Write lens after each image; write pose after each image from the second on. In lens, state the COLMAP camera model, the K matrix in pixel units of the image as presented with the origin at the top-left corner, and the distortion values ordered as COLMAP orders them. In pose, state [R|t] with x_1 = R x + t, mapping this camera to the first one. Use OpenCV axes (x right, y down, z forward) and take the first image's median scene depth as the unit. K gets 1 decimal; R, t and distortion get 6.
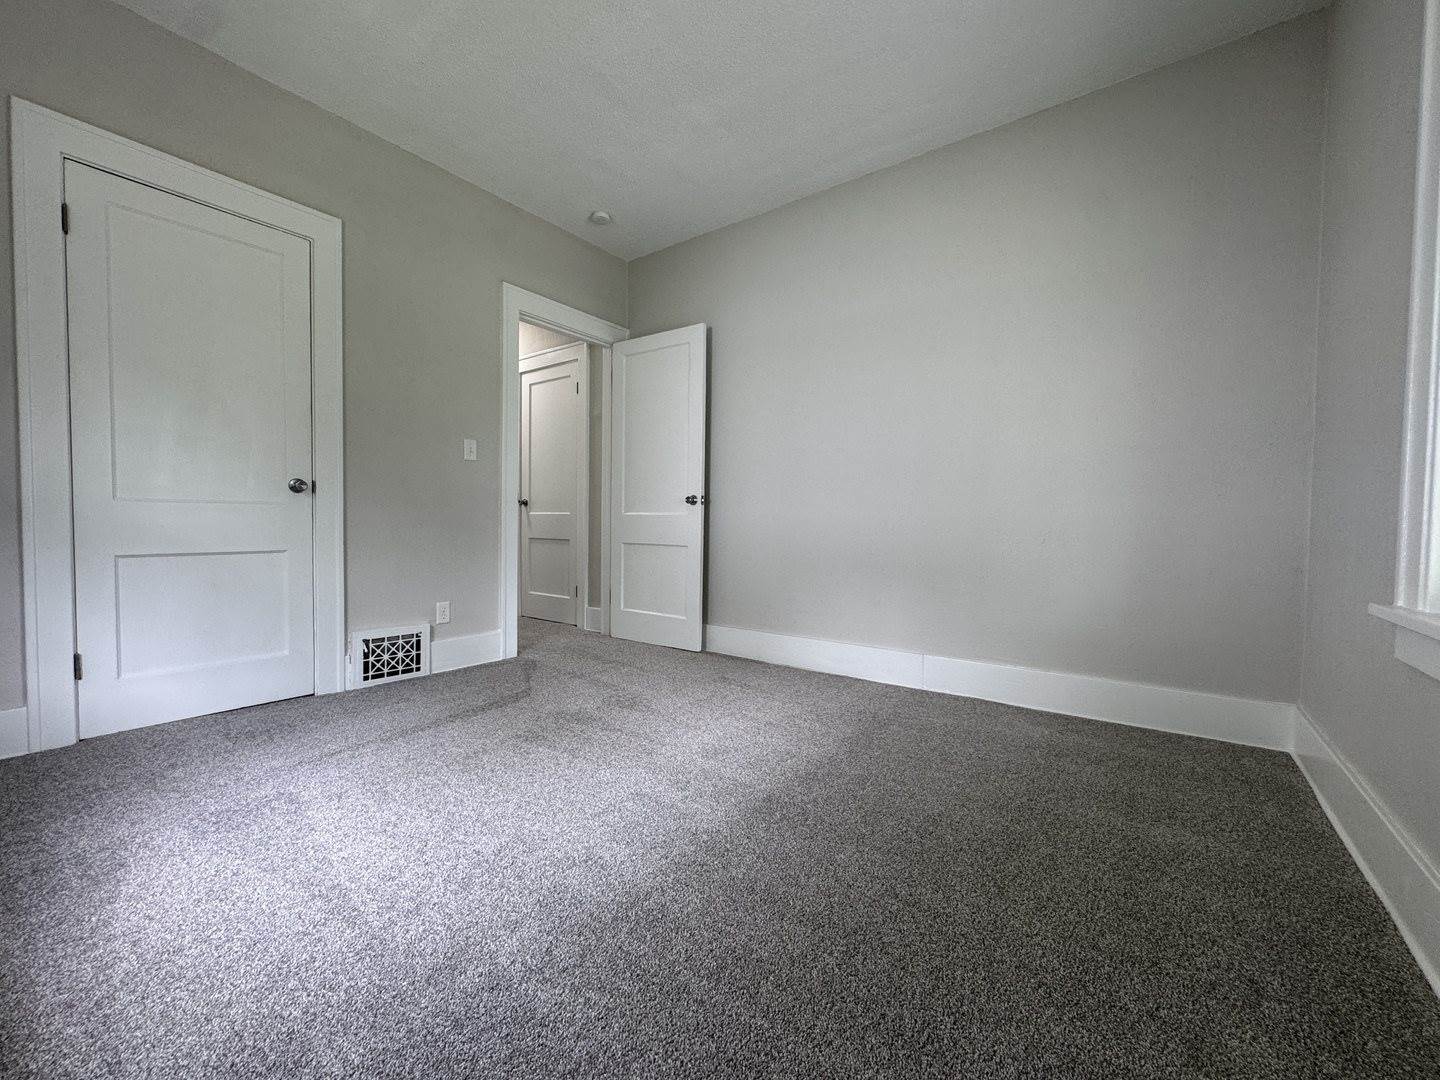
lens RADIAL K [[577.3, 0, 720.0], [0, 577.3, 540.0], [0, 0, 1]] dist [-0.011007, 0.002099]
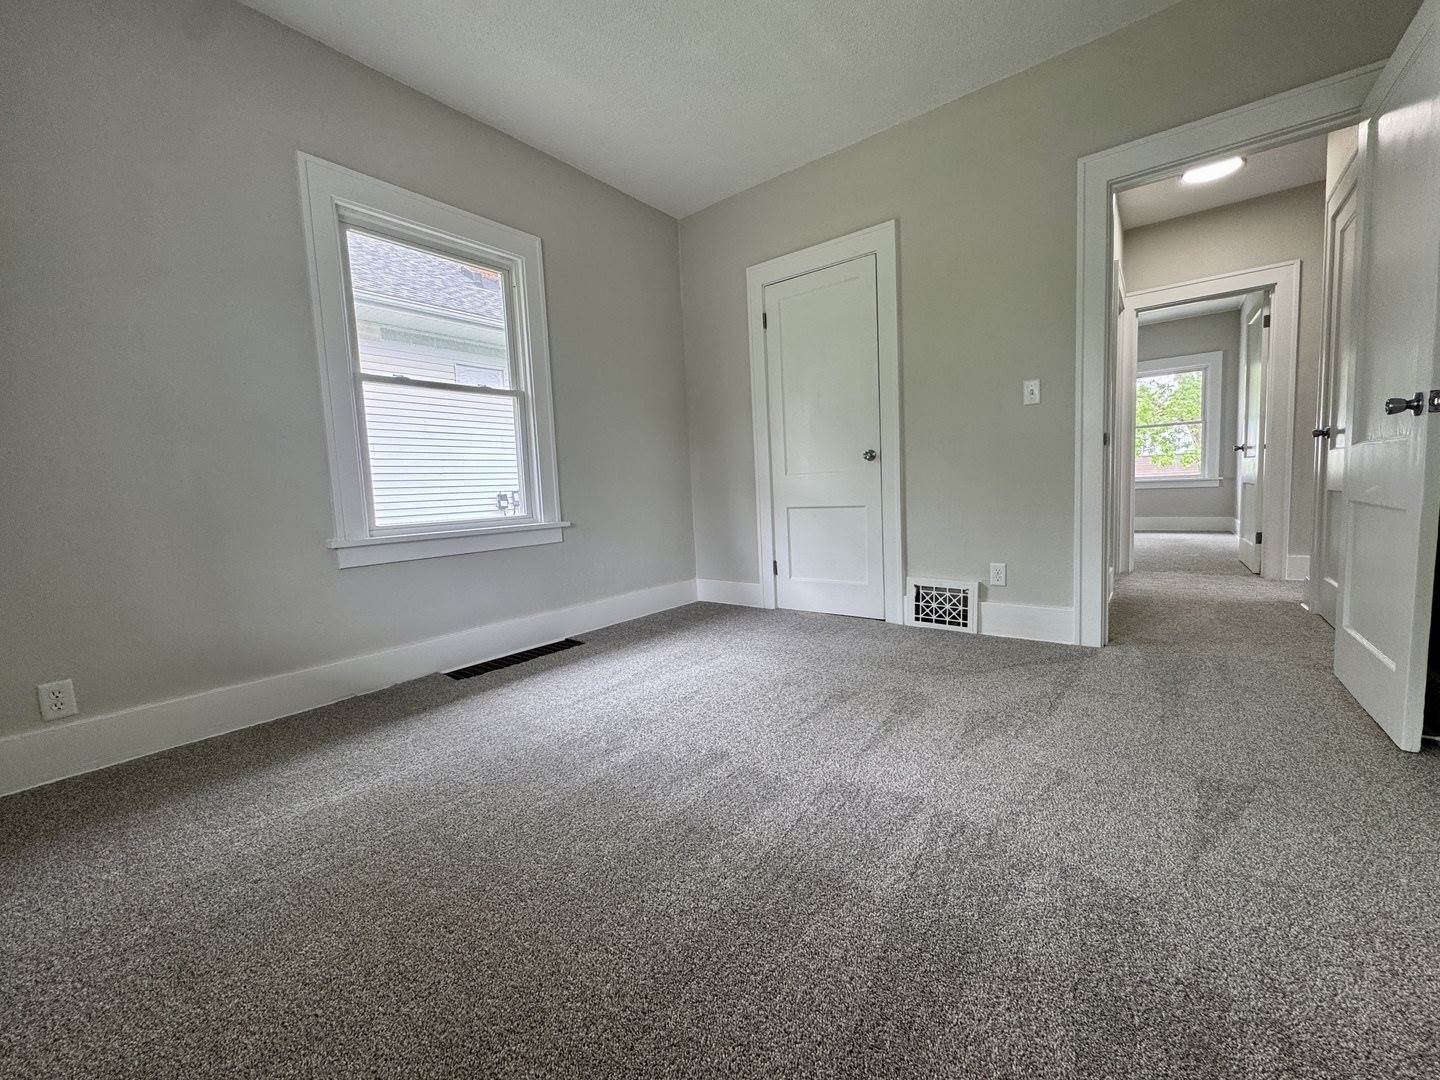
lens RADIAL K [[577.3, 0, 720.0], [0, 577.3, 540.0], [0, 0, 1]] dist [-0.011007, 0.002099]
pose [[-0.026980, 0.076872, -0.996676, 0.514612], [0.010930, 0.997002, 0.076601, -0.007449], [0.999576, -0.008827, -0.027739, 0.632583]]
